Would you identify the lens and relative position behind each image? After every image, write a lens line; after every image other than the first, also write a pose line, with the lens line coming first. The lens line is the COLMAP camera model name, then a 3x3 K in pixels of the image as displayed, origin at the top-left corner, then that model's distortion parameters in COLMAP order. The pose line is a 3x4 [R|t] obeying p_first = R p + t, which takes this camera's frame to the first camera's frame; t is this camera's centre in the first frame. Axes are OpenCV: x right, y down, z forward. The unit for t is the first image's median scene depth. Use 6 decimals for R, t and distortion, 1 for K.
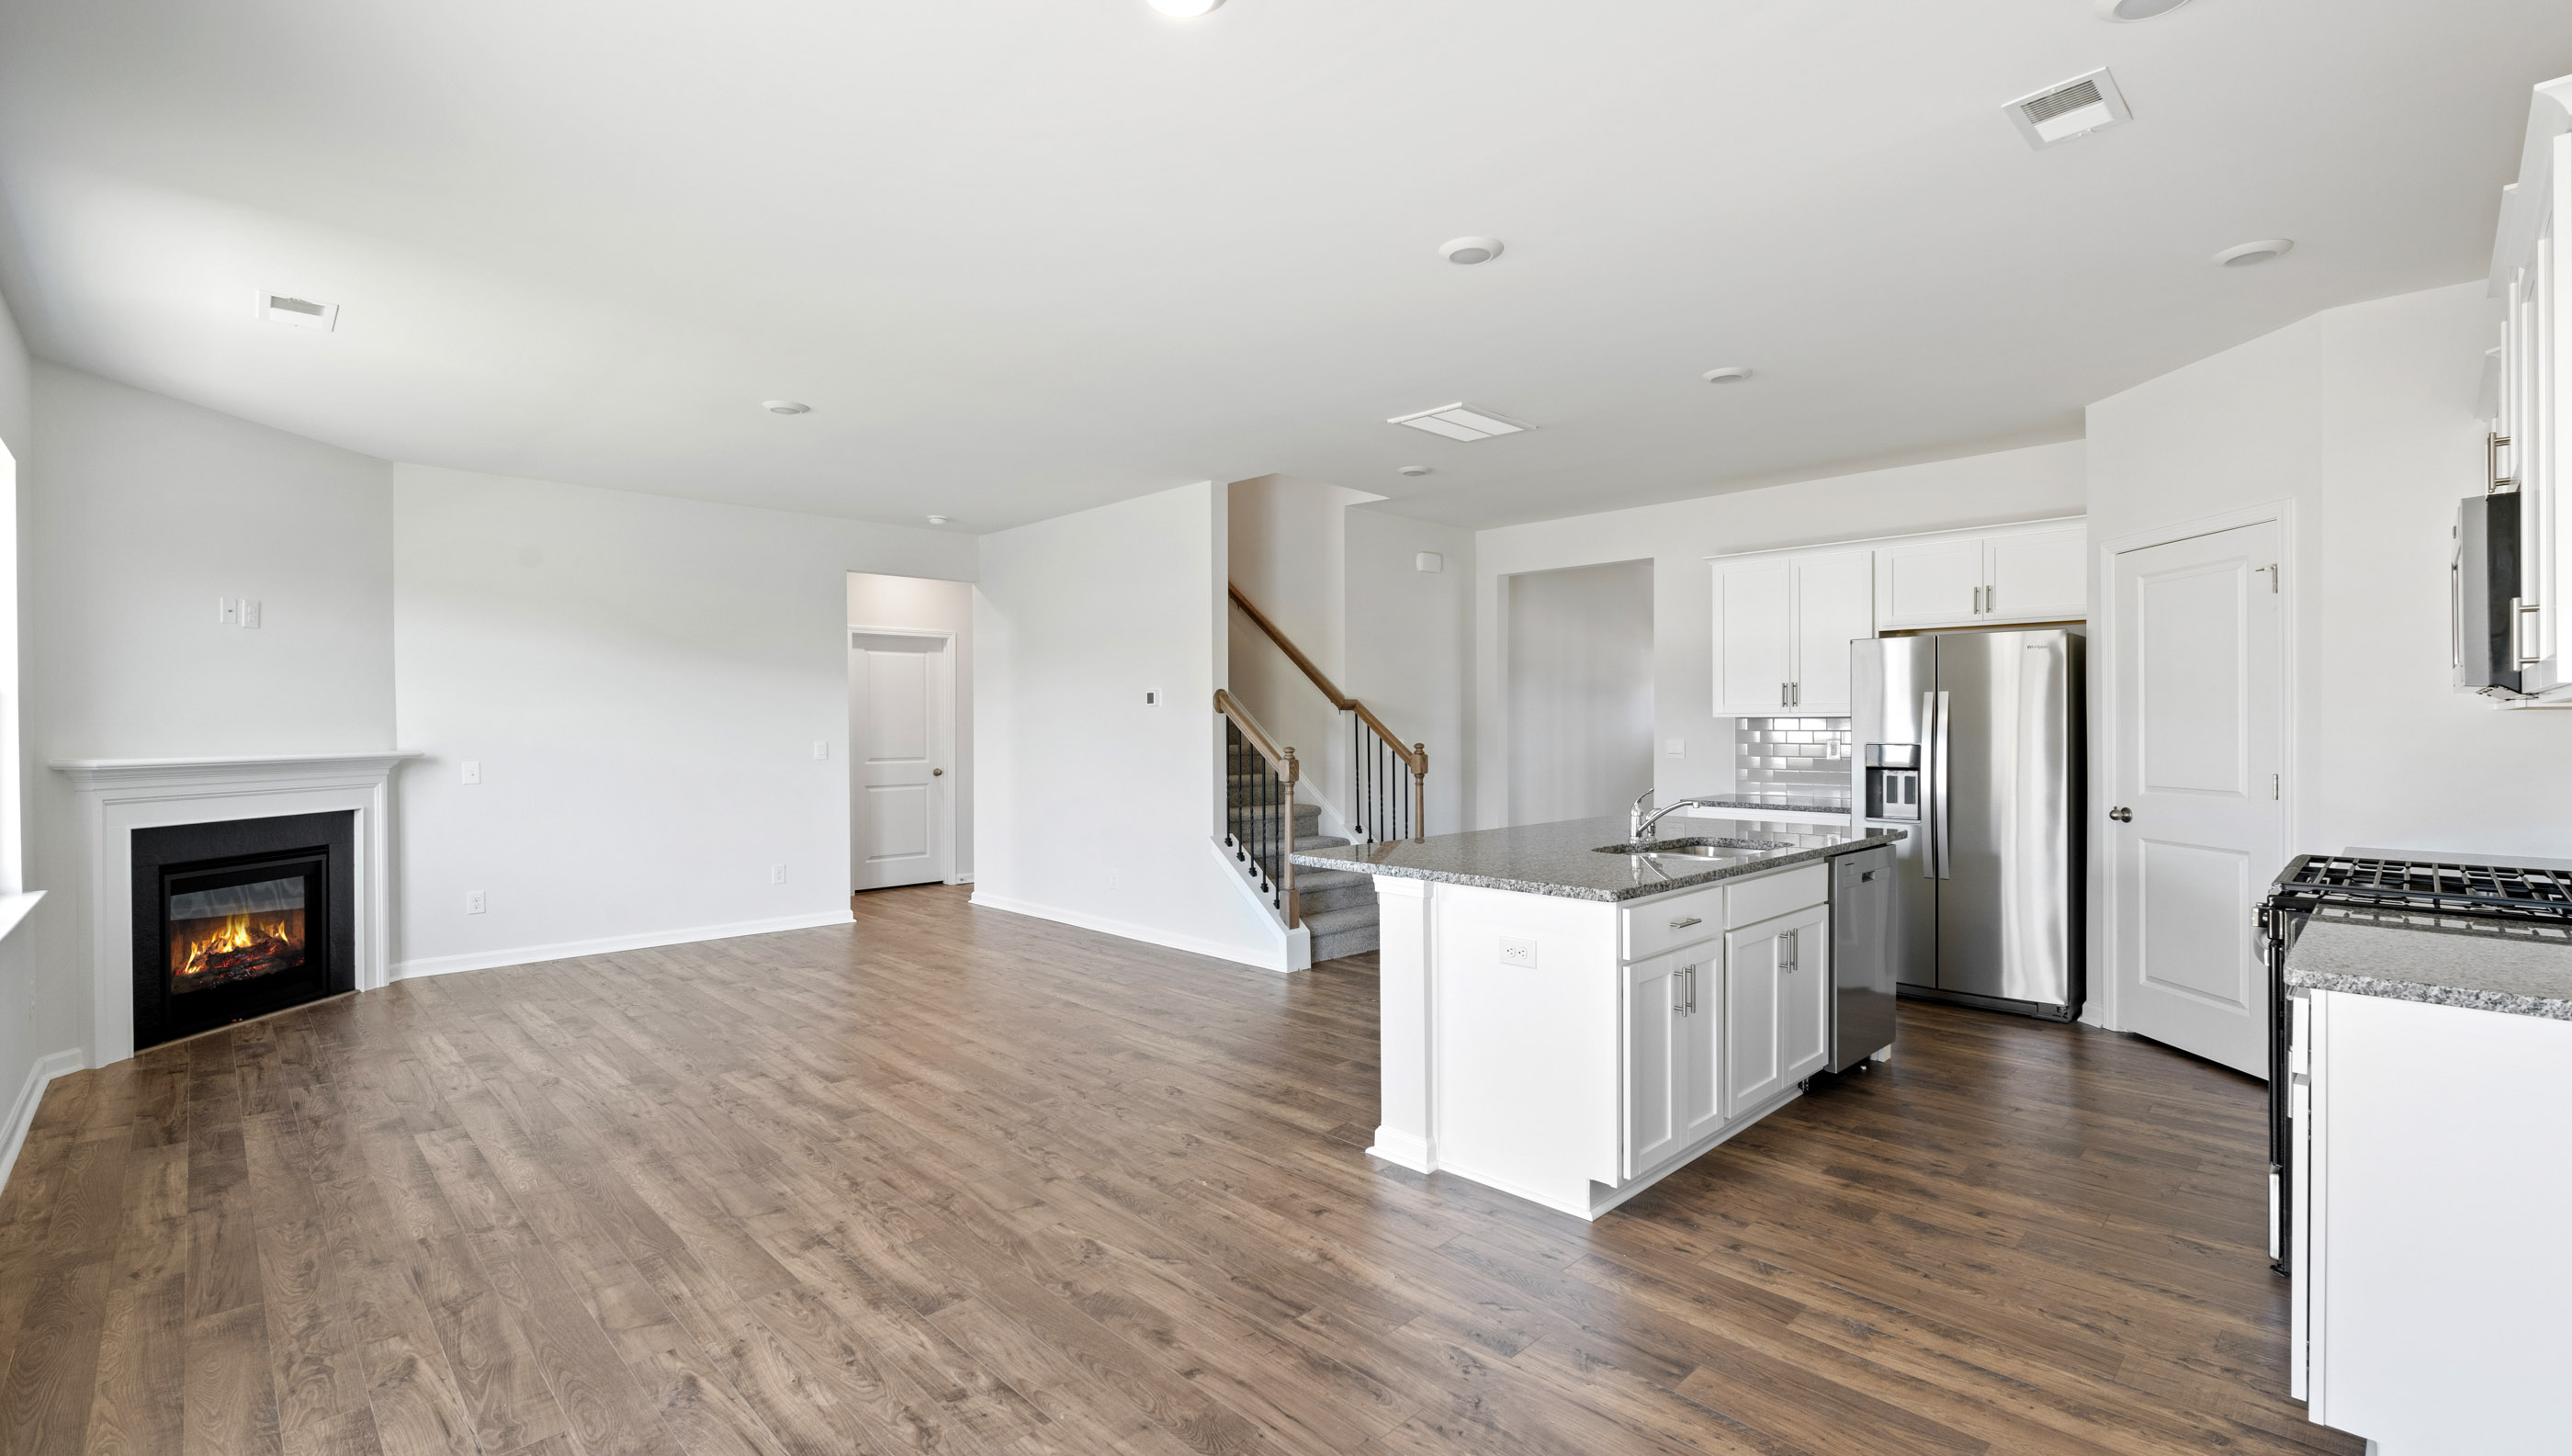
lens RADIAL K [[1113.5, 0, 1289.9], [0, 1113.5, 725.2], [0, 0, 1]] dist [-0.002808, -0.000035]
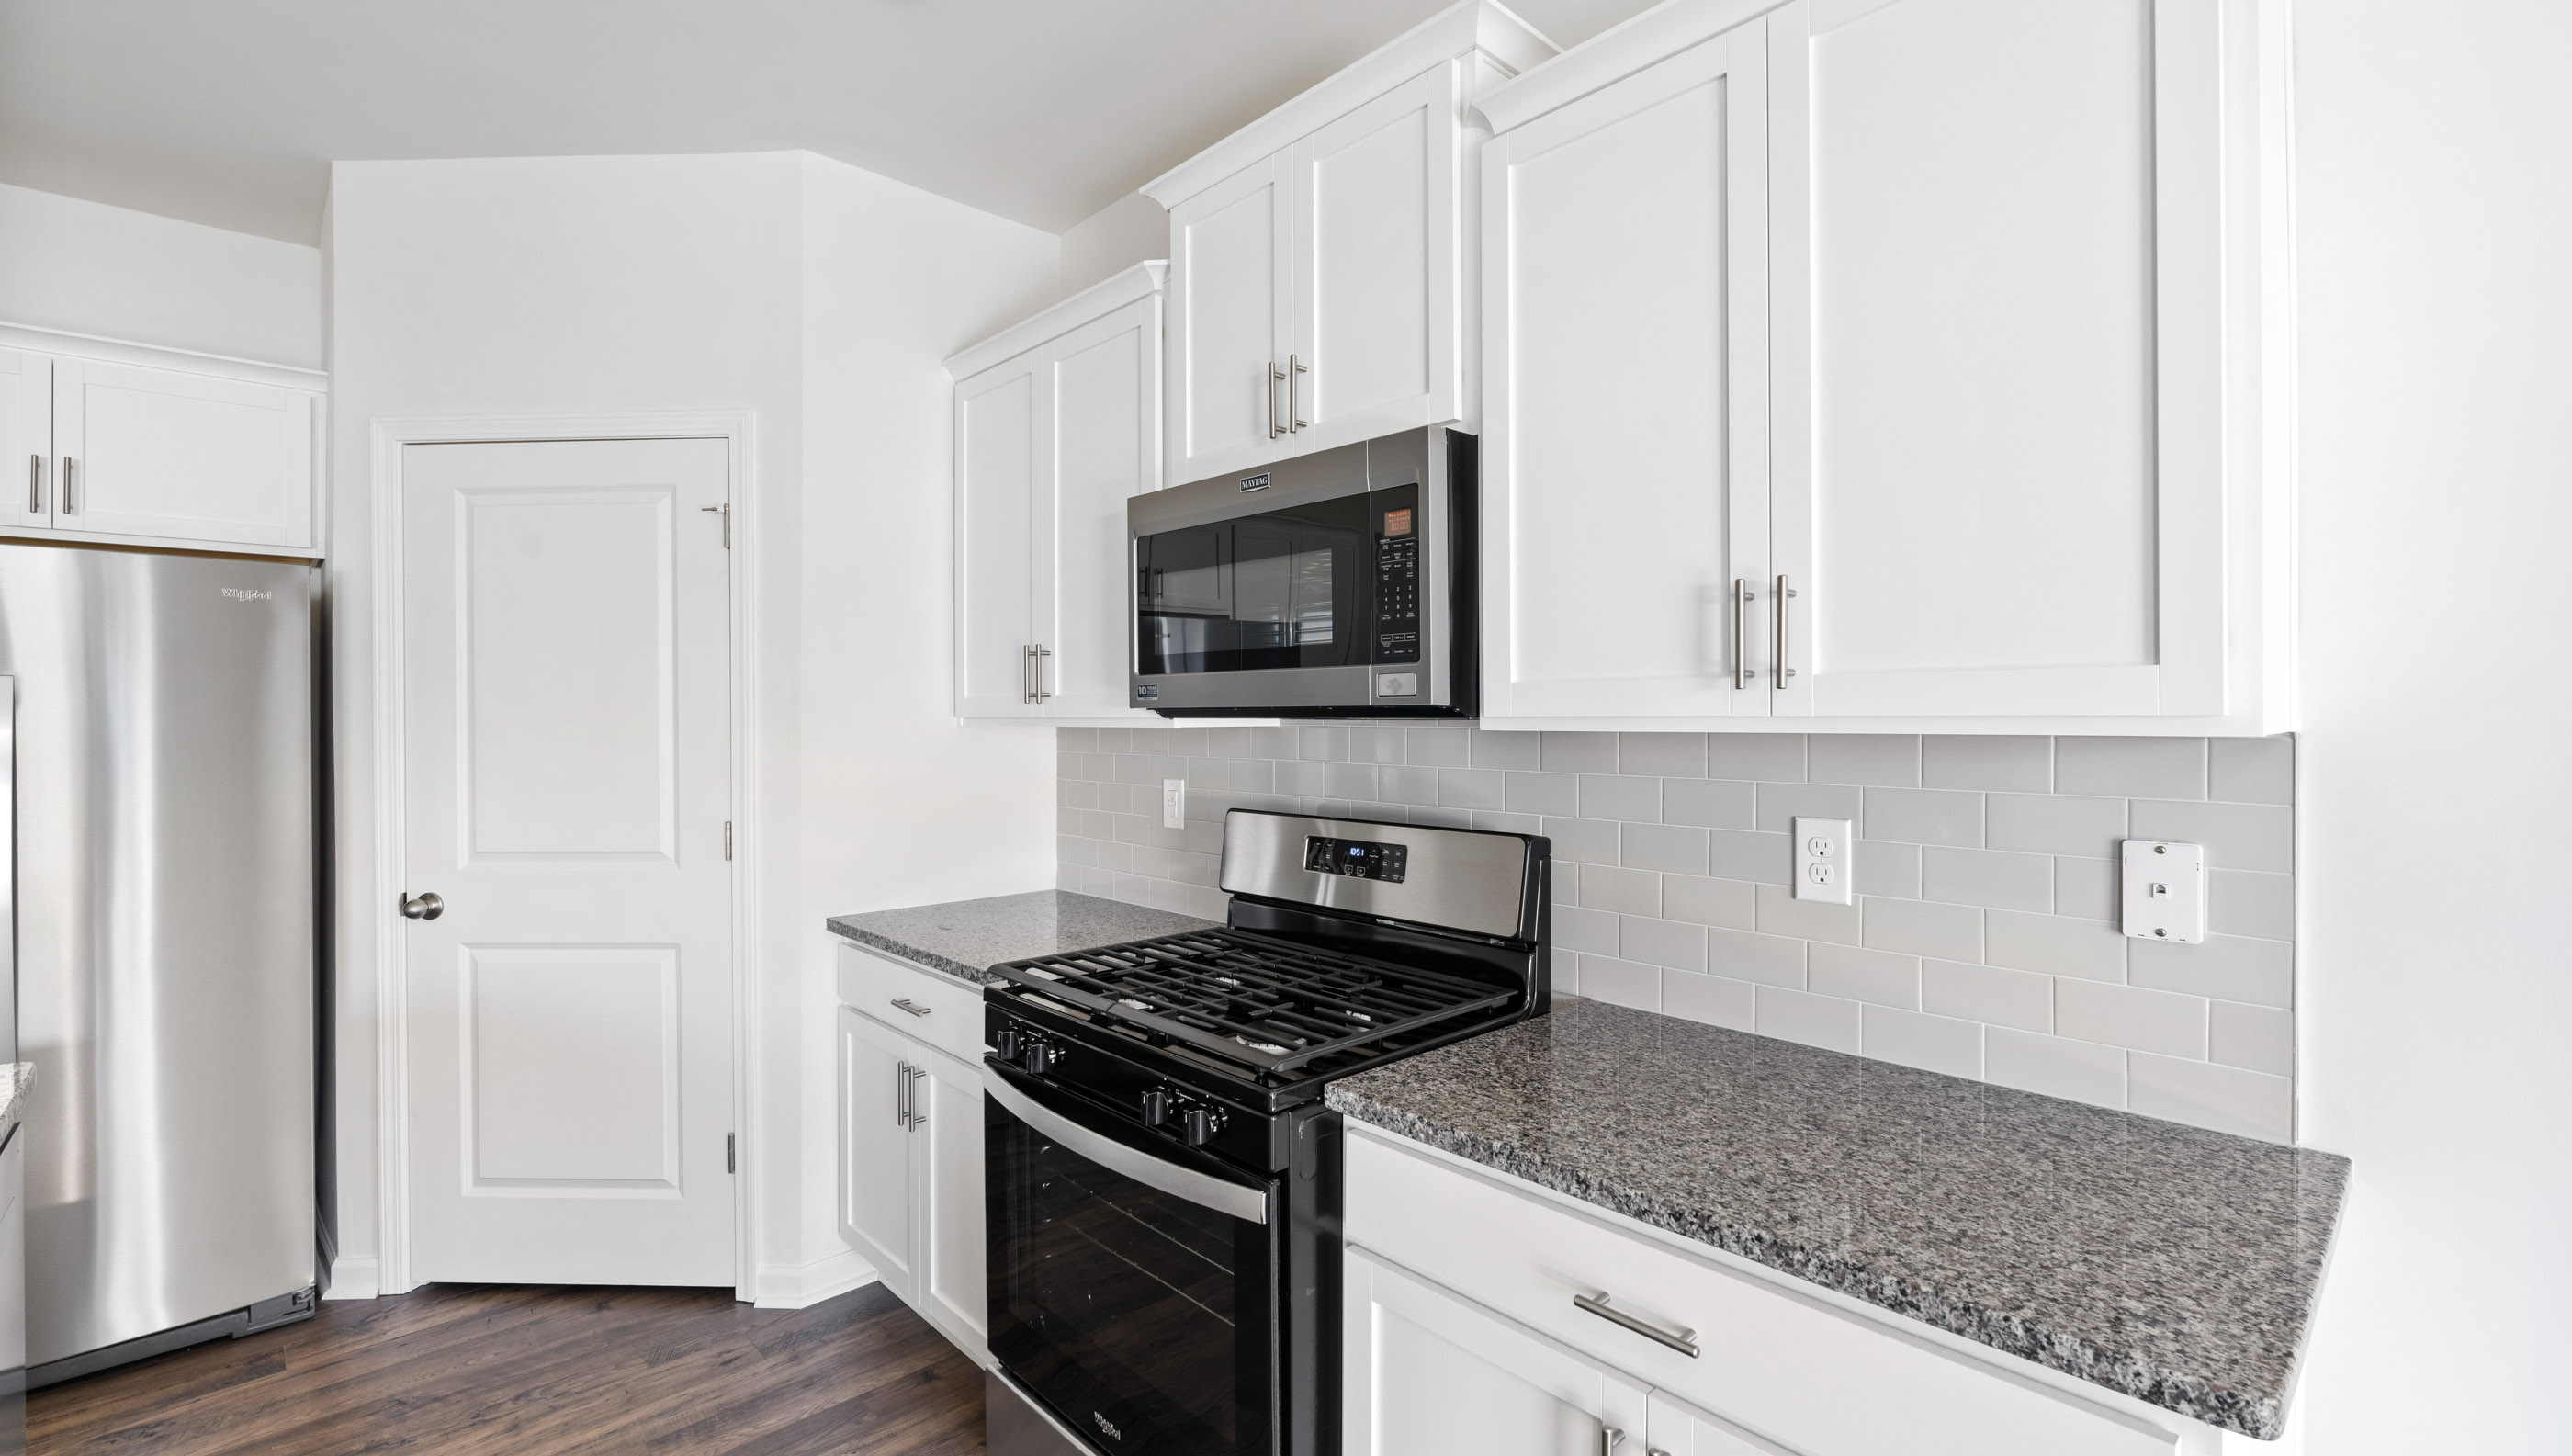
lens RADIAL K [[1113.5, 0, 1273.7], [0, 1113.5, 716.4], [0, 0, 1]] dist [-0.002808, -0.000035]
pose [[0.025638, 0.002113, 0.999669, 0.188043], [0.003602, 0.999991, -0.002206, -0.013259], [-0.999665, 0.003658, 0.025630, 0.539642]]
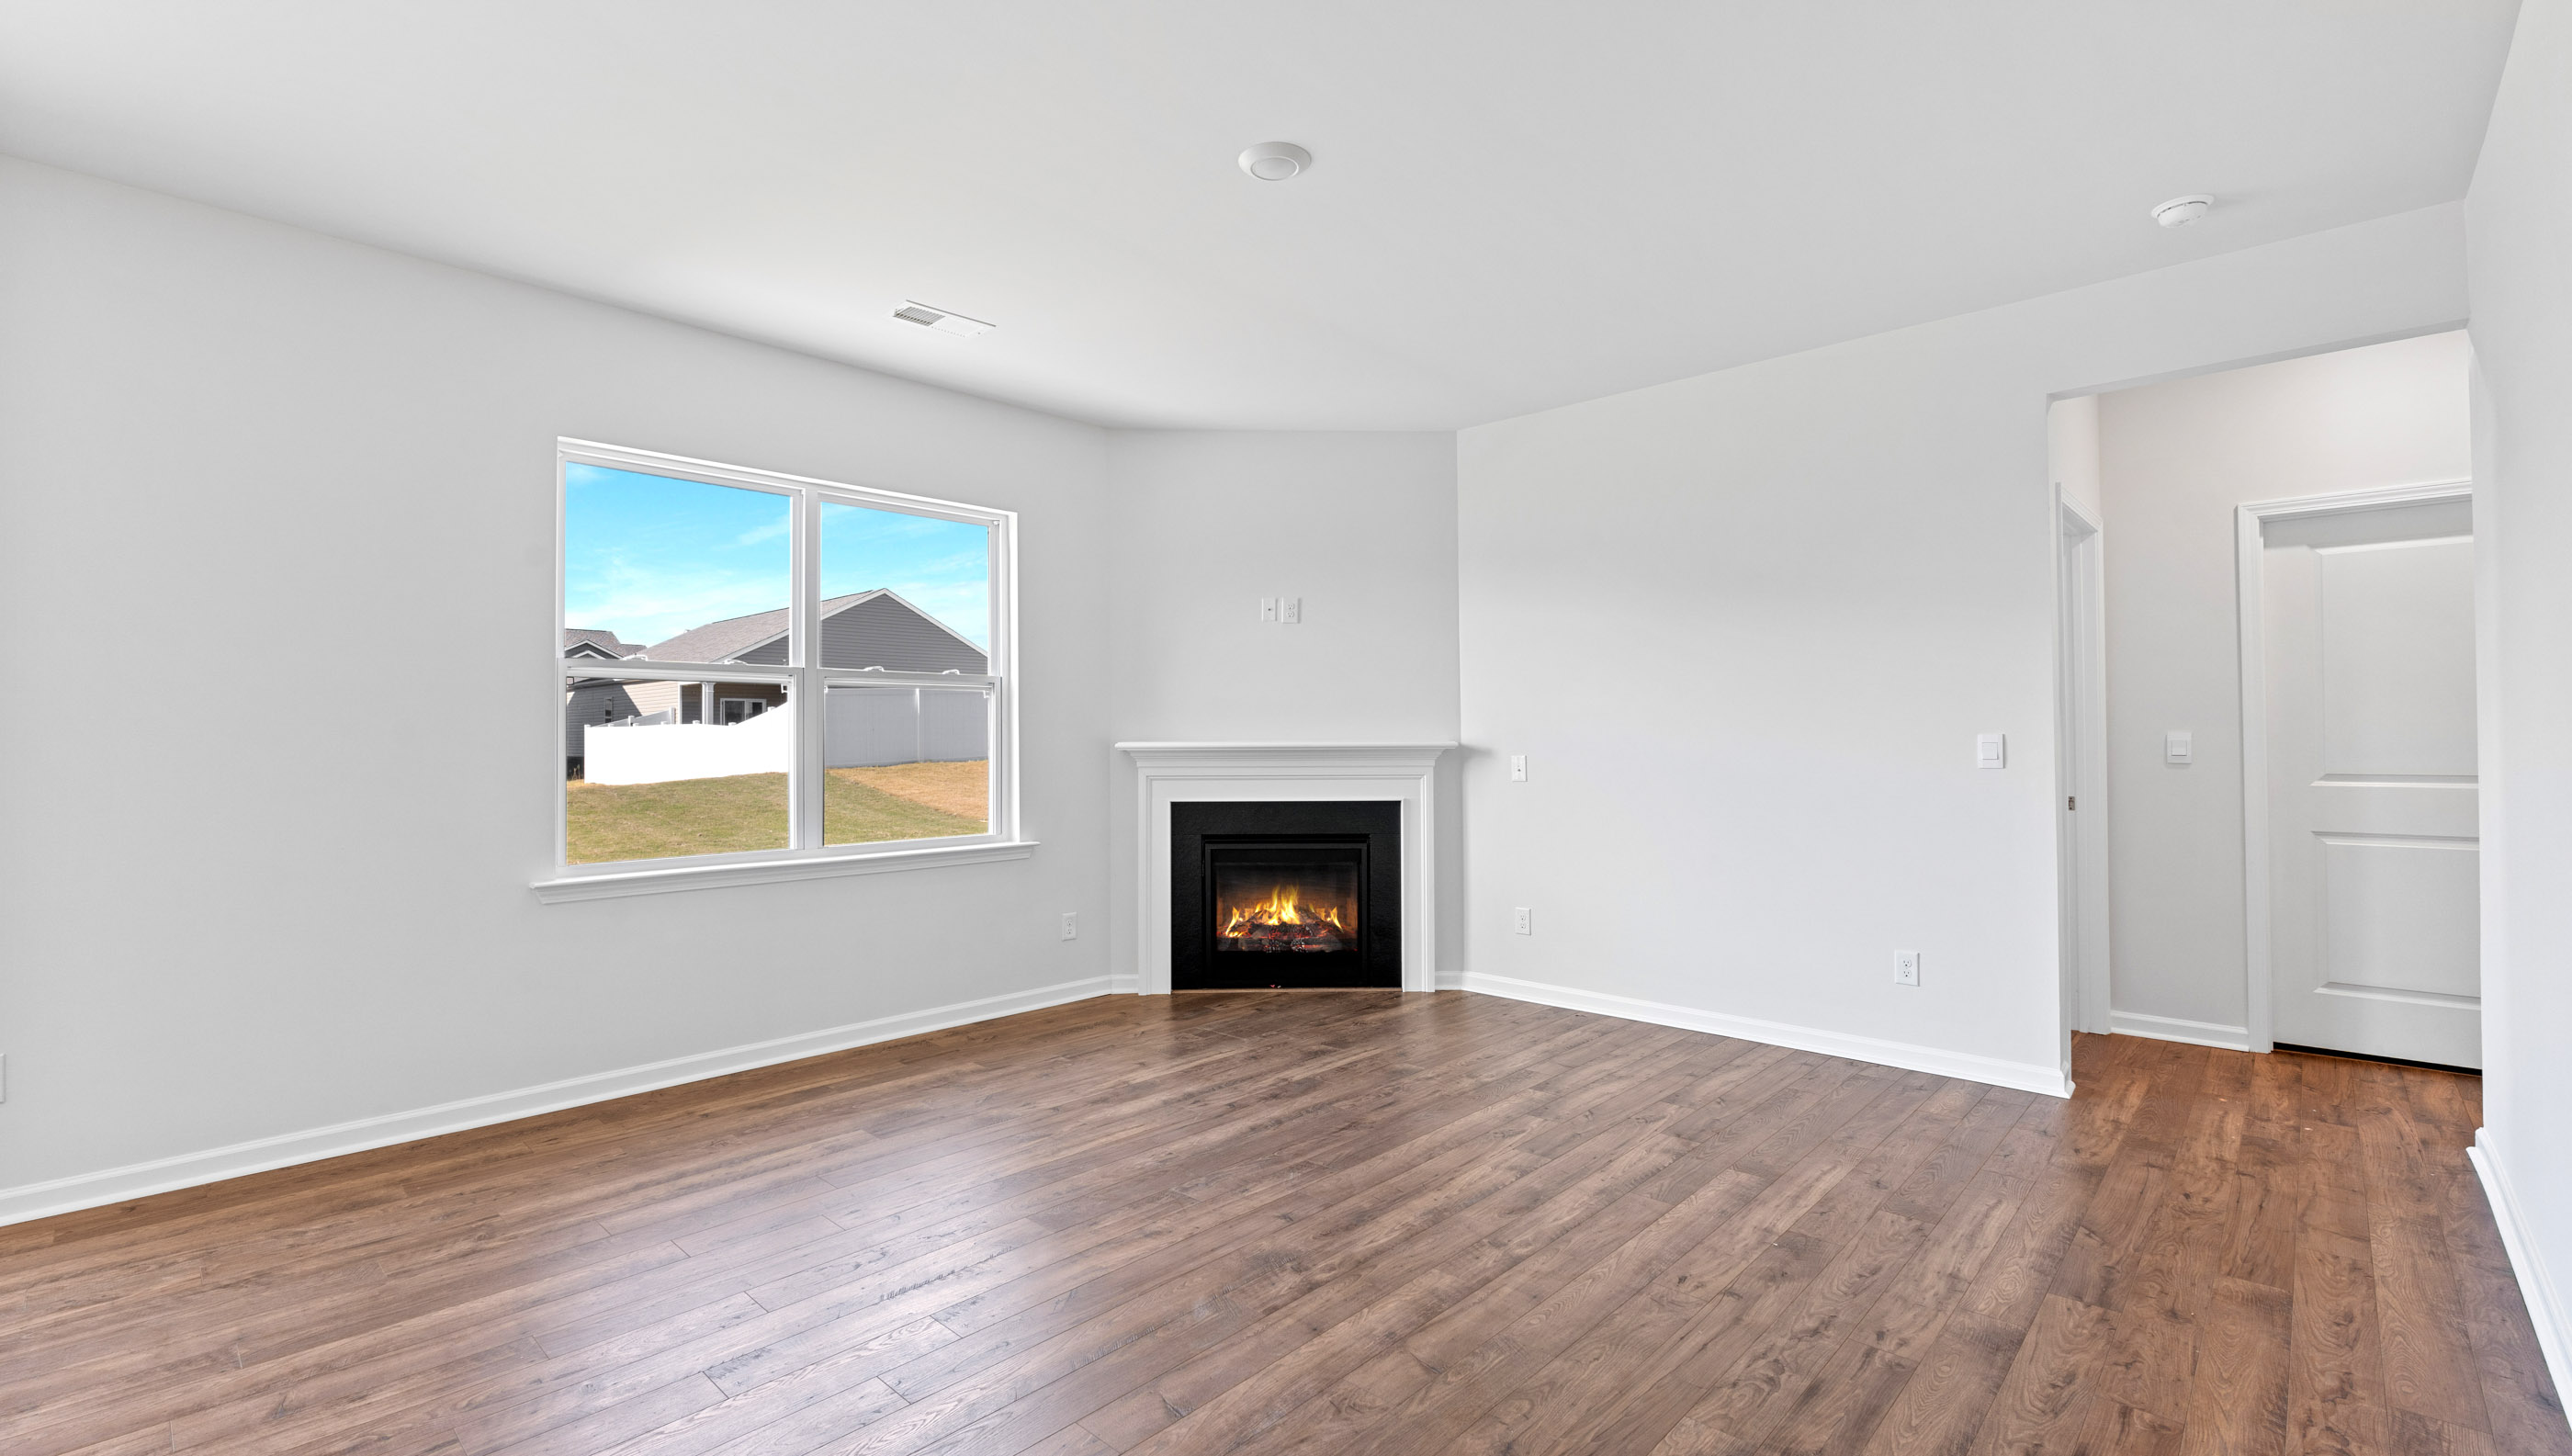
lens RADIAL K [[1113.5, 0, 1273.3], [0, 1113.5, 716.0], [0, 0, 1]] dist [-0.002808, -0.000035]
pose [[0.036309, -0.021173, -0.999116, 0.142570], [0.003679, 0.999772, -0.021053, 0.025092], [0.999334, -0.002911, 0.036378, 0.986127]]
